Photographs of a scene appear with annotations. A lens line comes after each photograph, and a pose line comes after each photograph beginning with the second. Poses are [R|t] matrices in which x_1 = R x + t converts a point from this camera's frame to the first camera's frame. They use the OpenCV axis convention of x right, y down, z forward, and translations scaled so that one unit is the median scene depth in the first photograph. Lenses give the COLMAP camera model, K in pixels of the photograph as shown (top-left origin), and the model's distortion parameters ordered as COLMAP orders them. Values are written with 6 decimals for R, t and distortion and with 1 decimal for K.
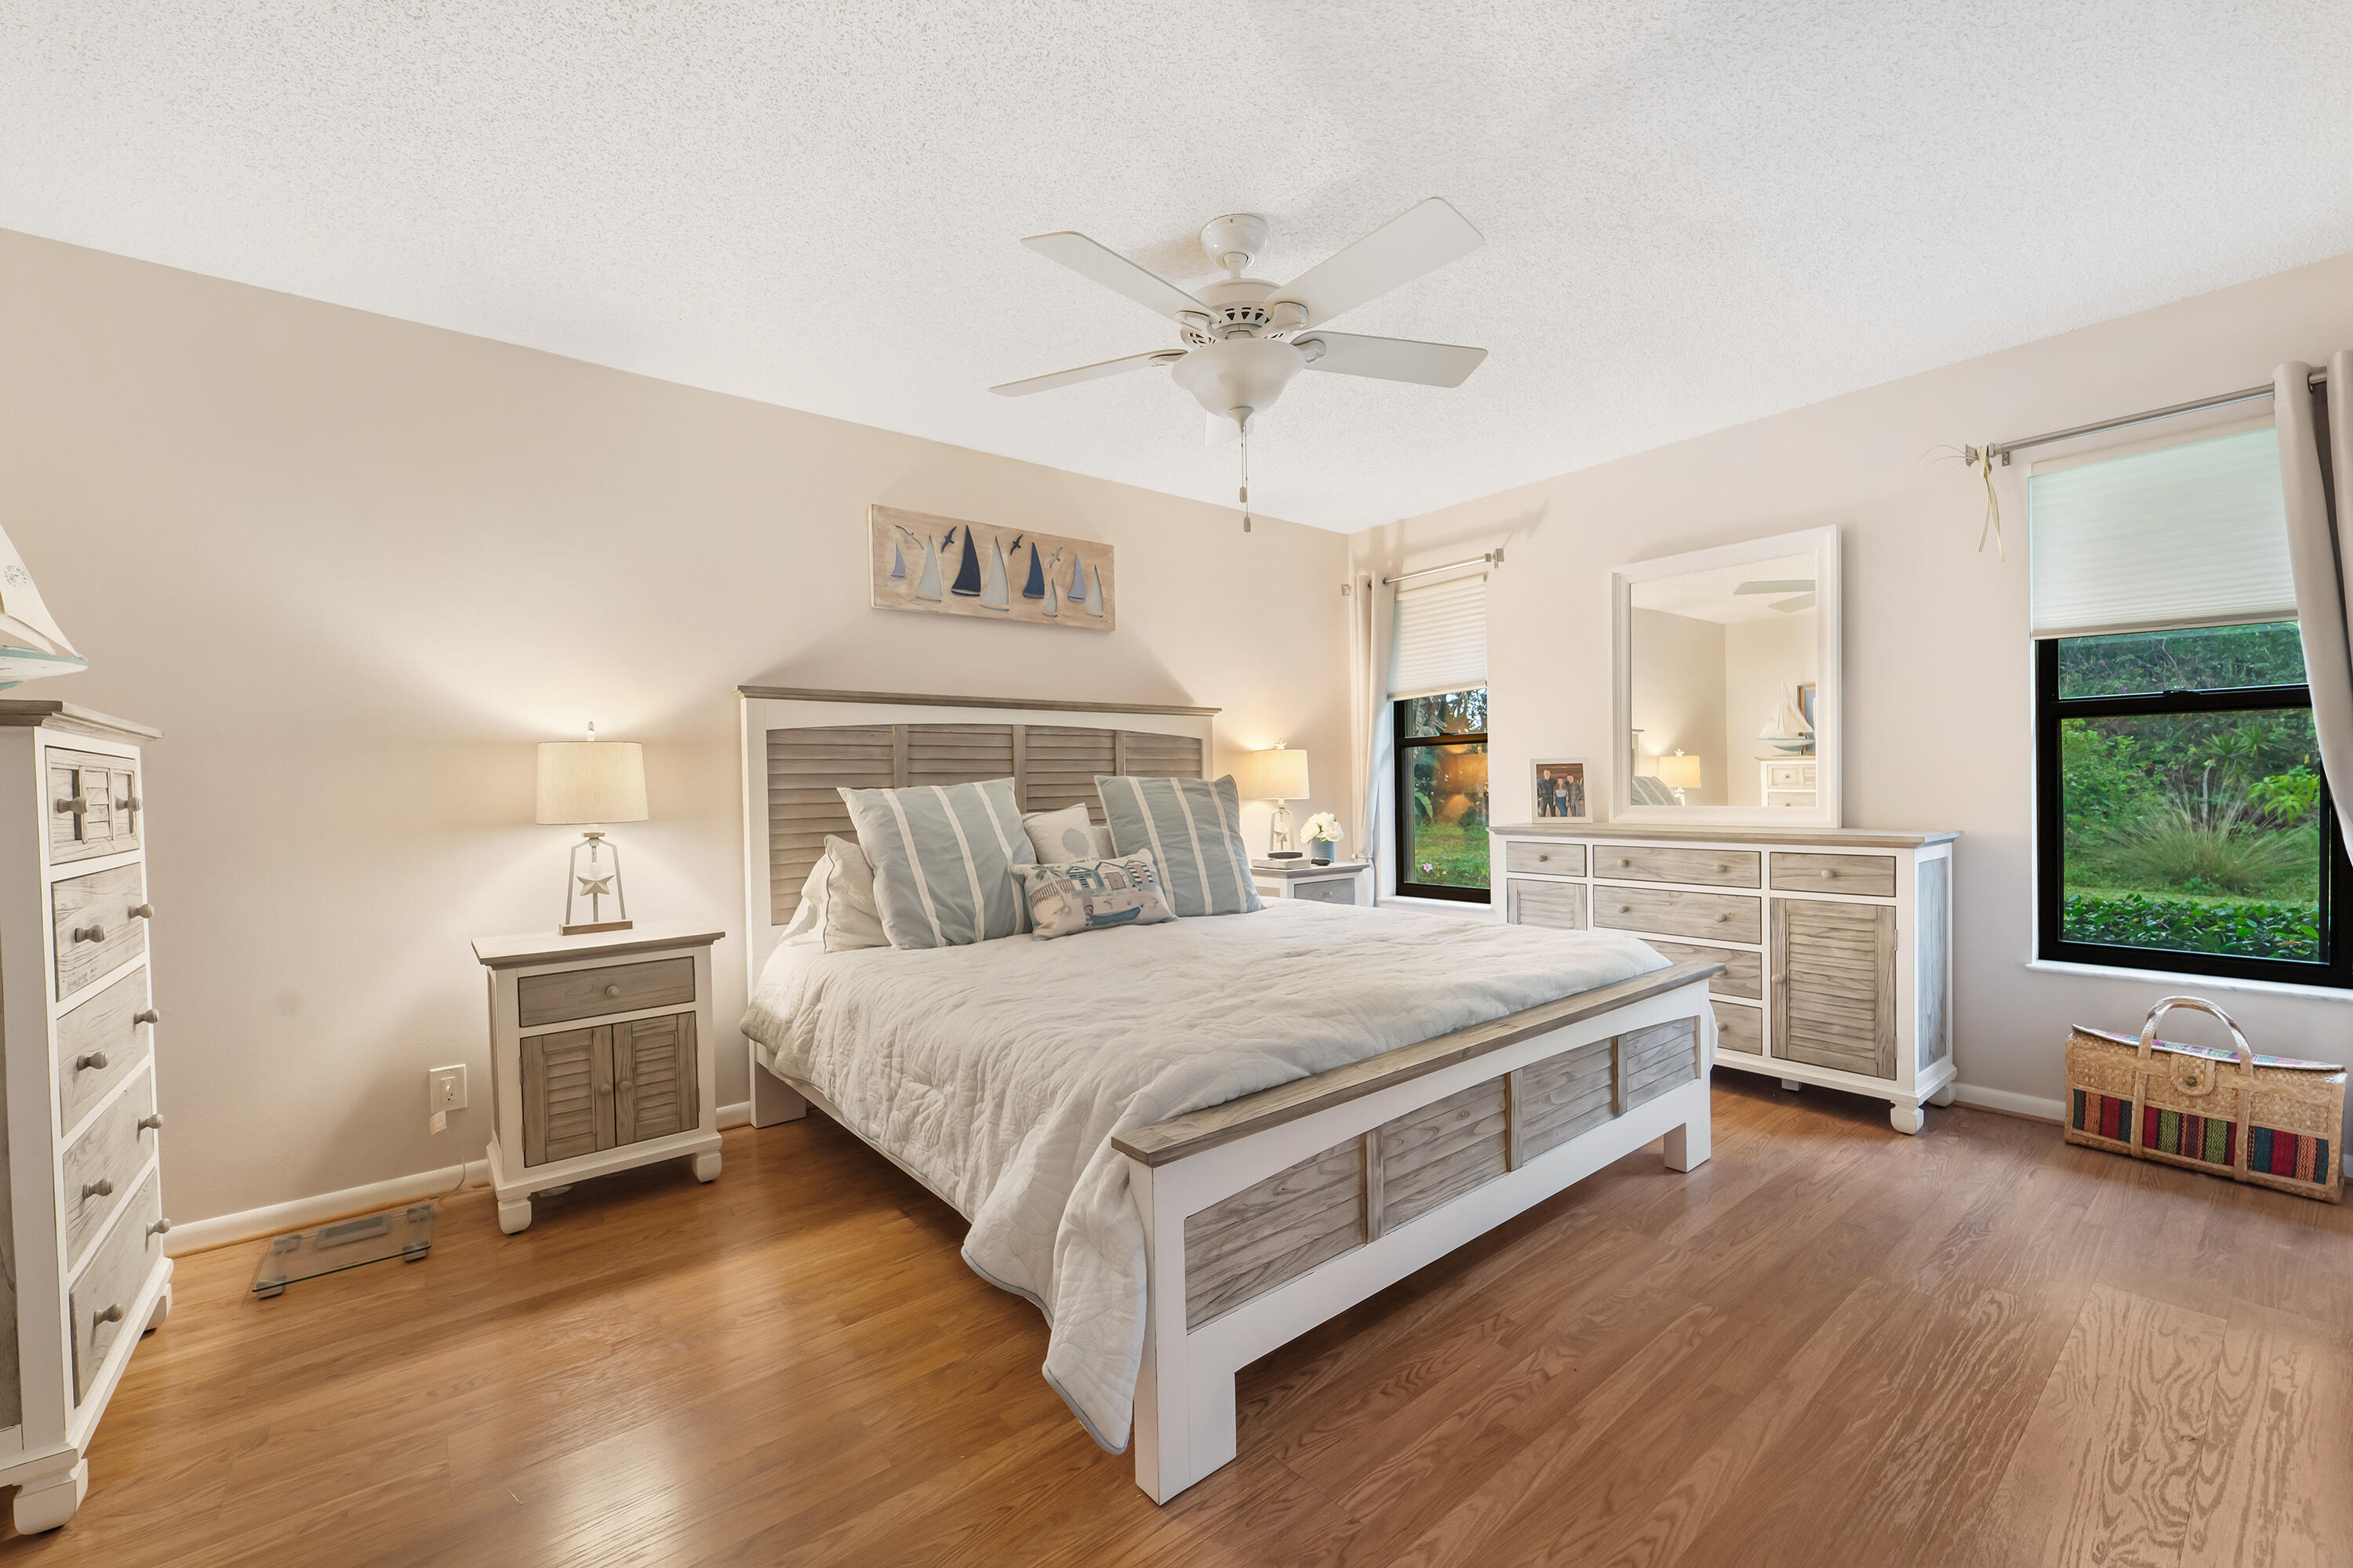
lens RADIAL K [[946.3, 0, 1182.5], [0, 946.3, 798.6], [0, 0, 1]] dist [0.000294, -0.000090]
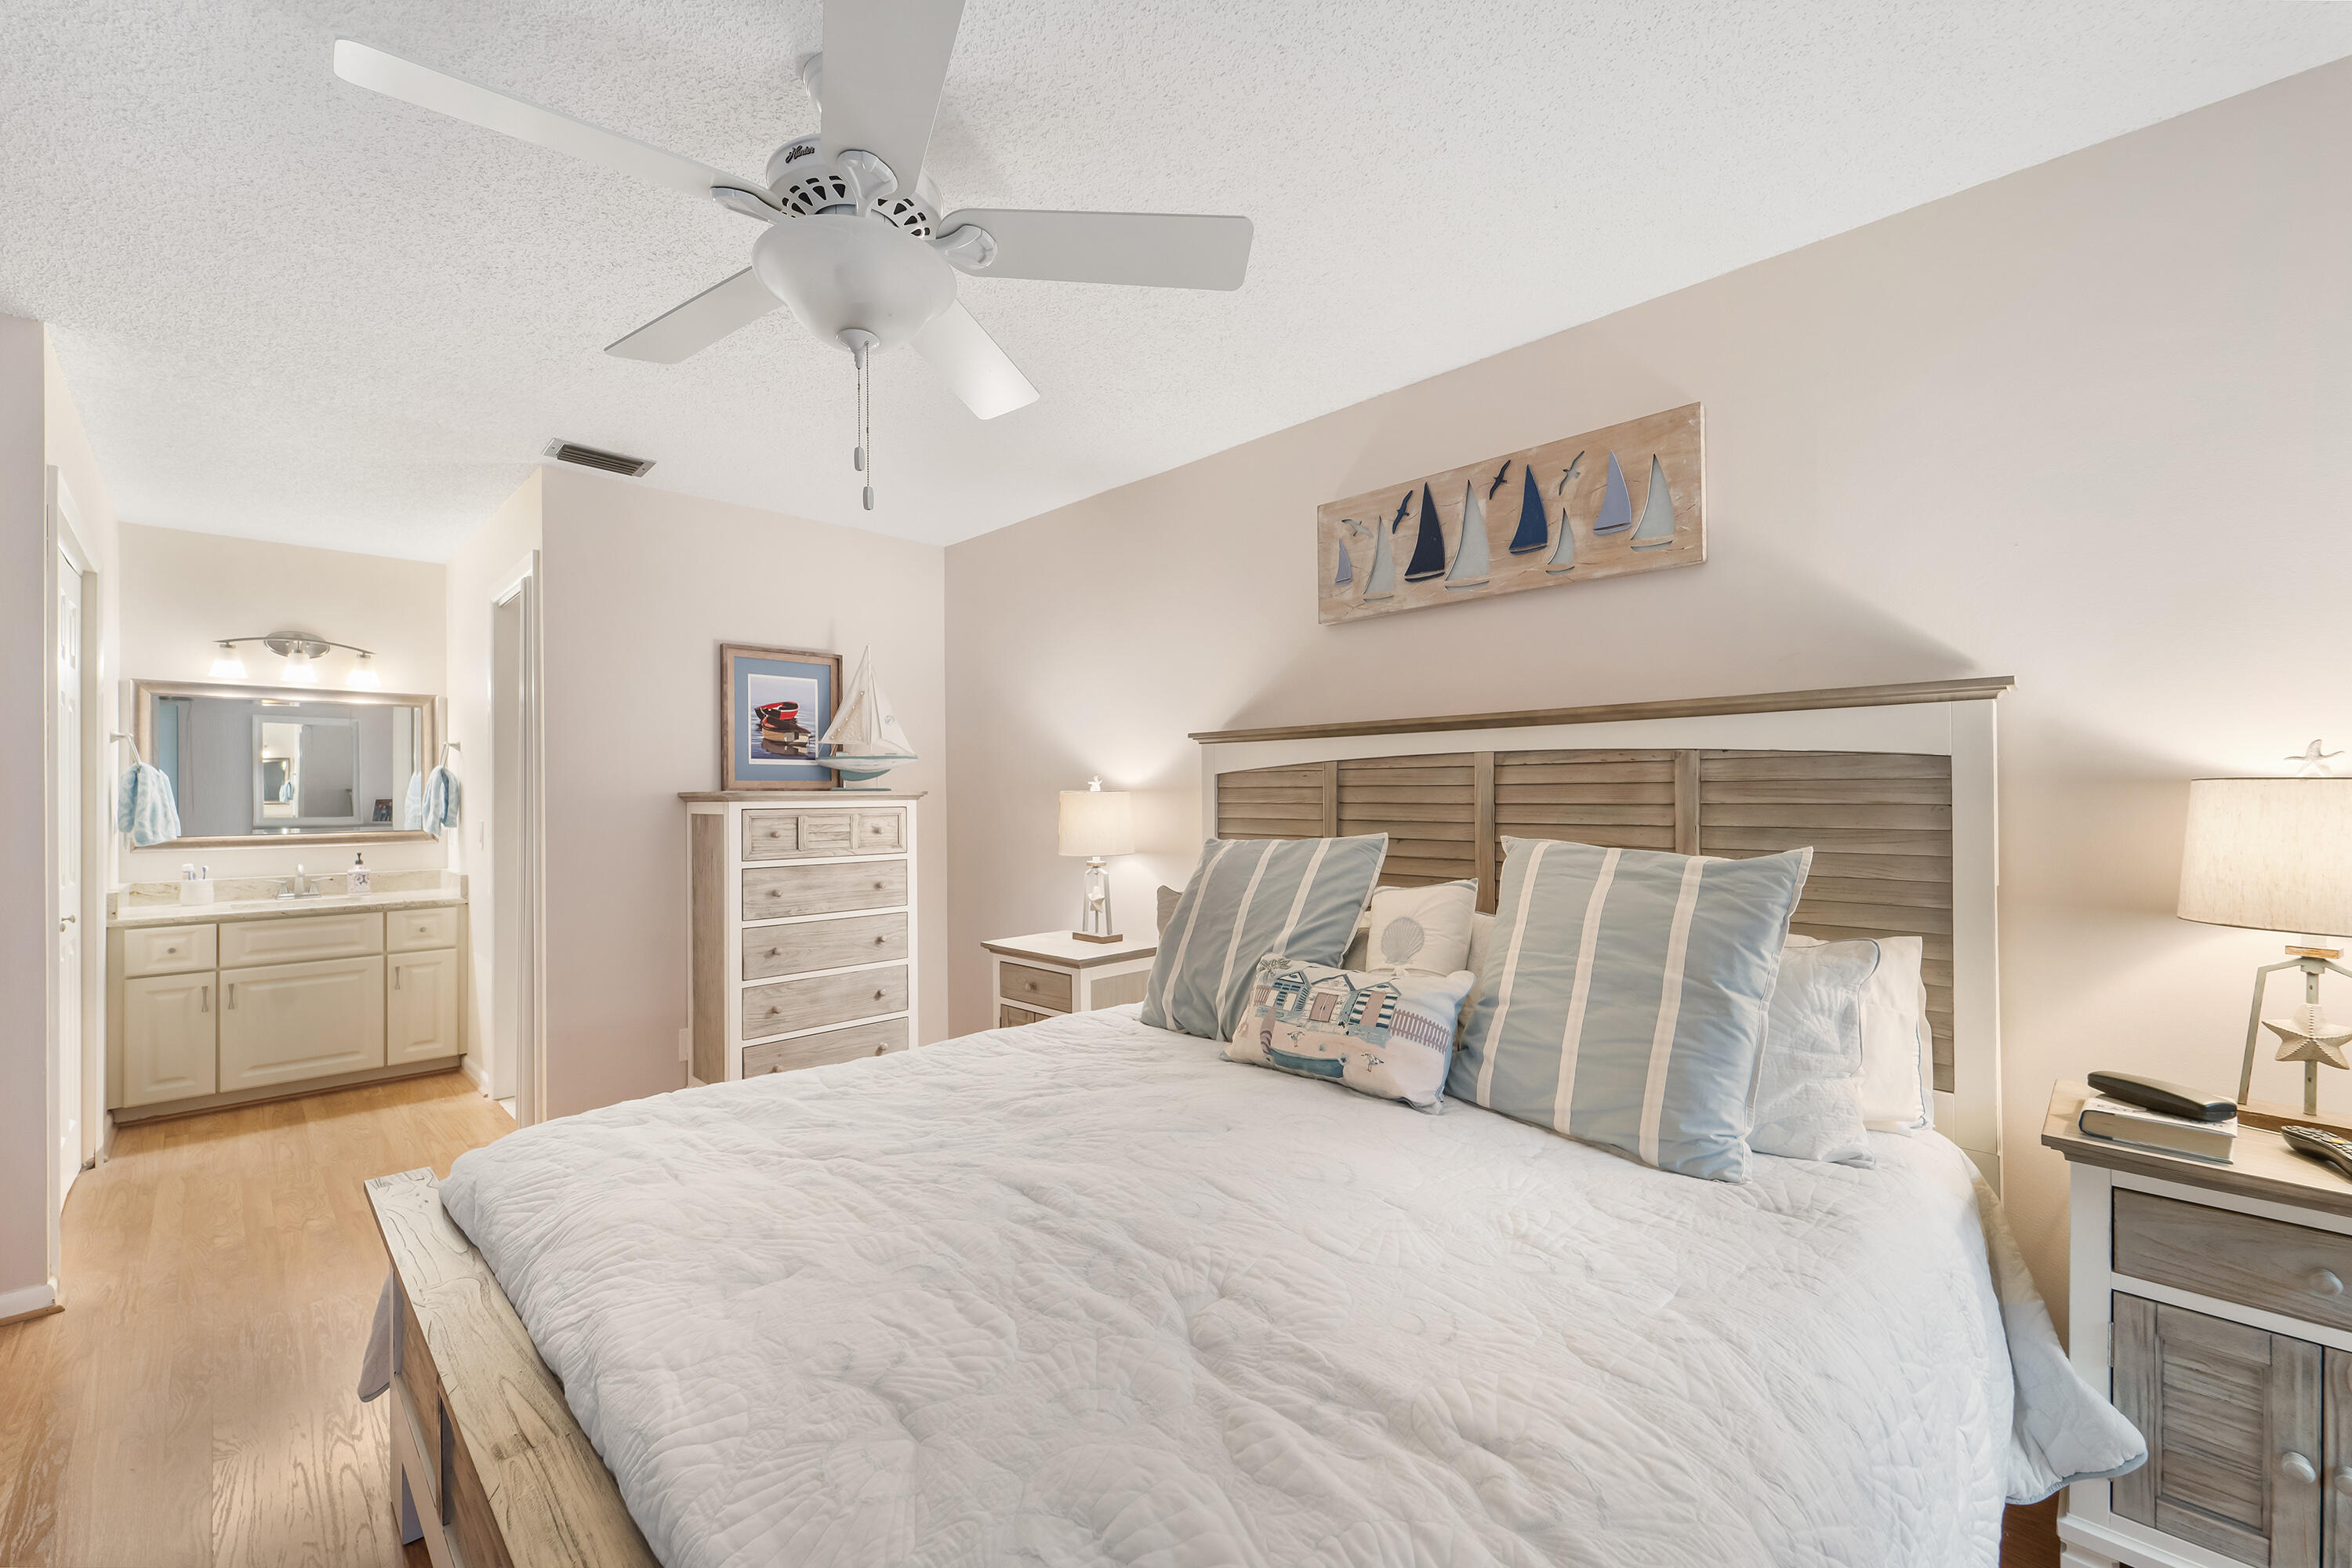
lens RADIAL K [[945.8, 0, 1182.0], [0, 945.8, 798.6], [0, 0, 1]] dist [0.000294, -0.000090]
pose [[0.104046, 0.025551, -0.994244, 0.566436], [-0.009025, 0.999653, 0.024745, -0.071251], [0.994532, 0.006398, 0.104240, 0.859414]]
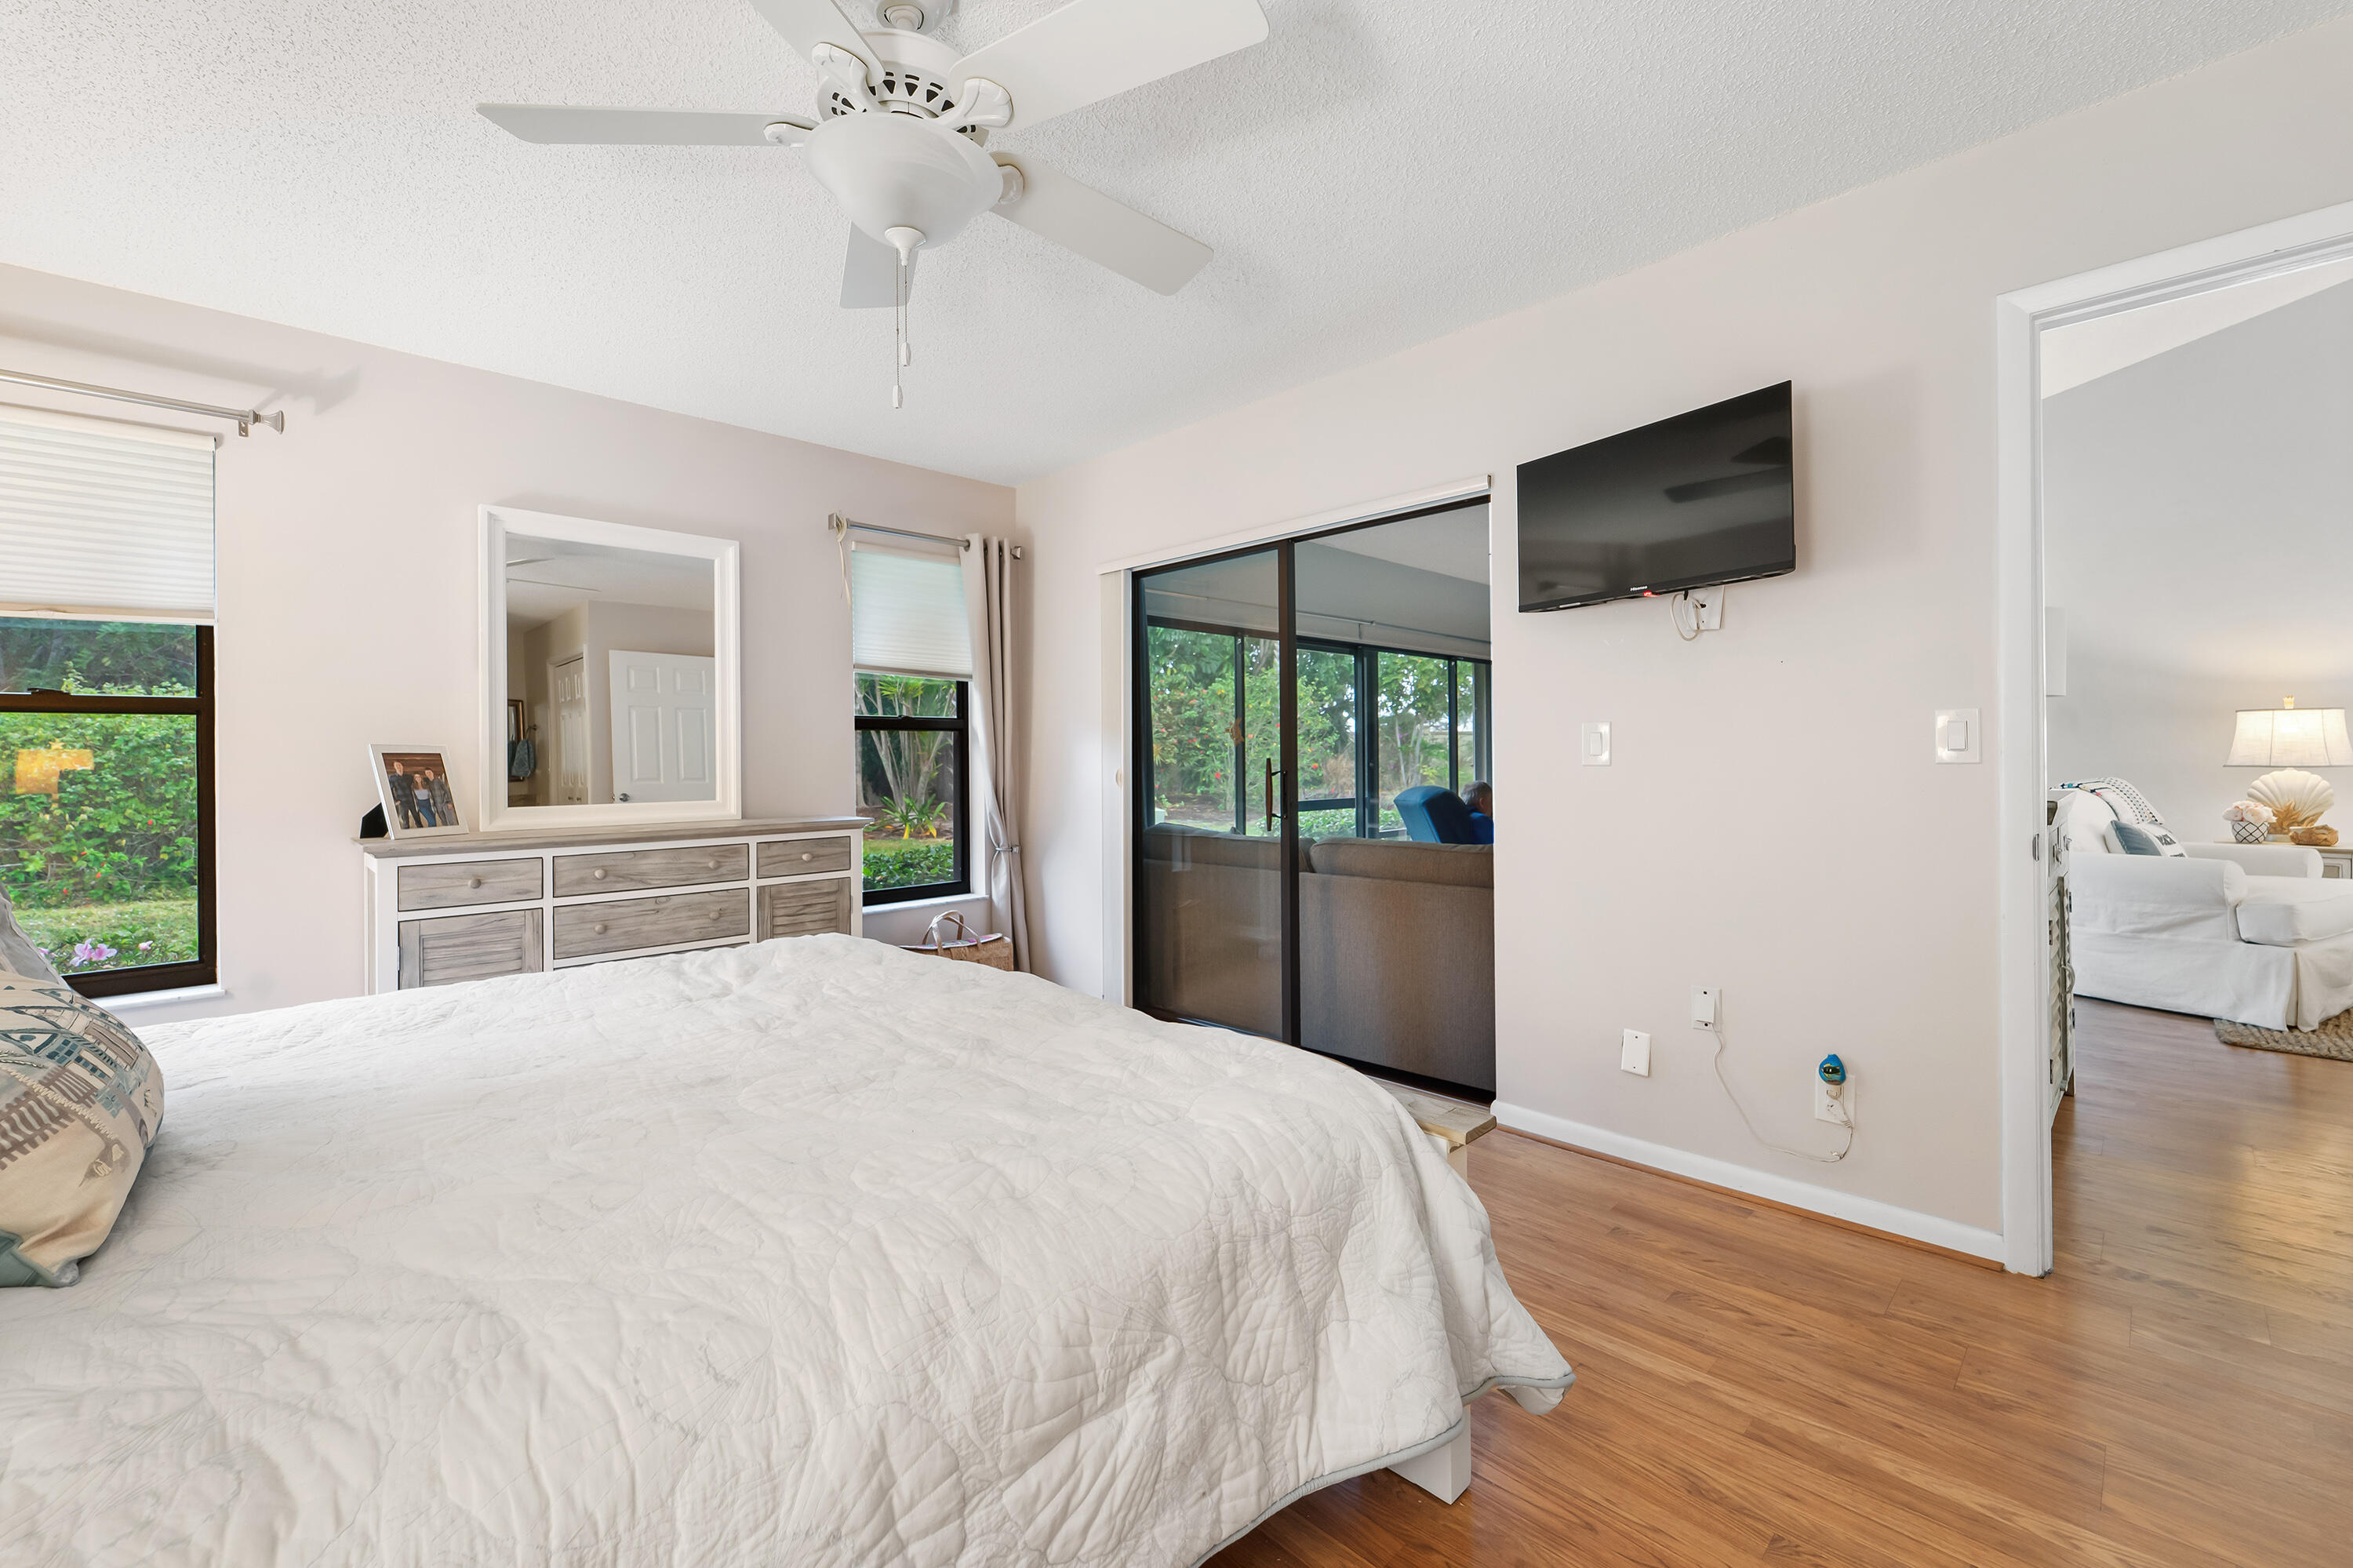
lens RADIAL K [[952.2, 0, 1169.5], [0, 952.2, 760.2], [0, 0, 1]] dist [0.000746, 0.000049]
pose [[-0.075116, 0.020285, 0.996968, -0.473635], [0.029790, 0.999392, -0.018090, -0.002077], [-0.996730, 0.028341, -0.075675, 0.638875]]
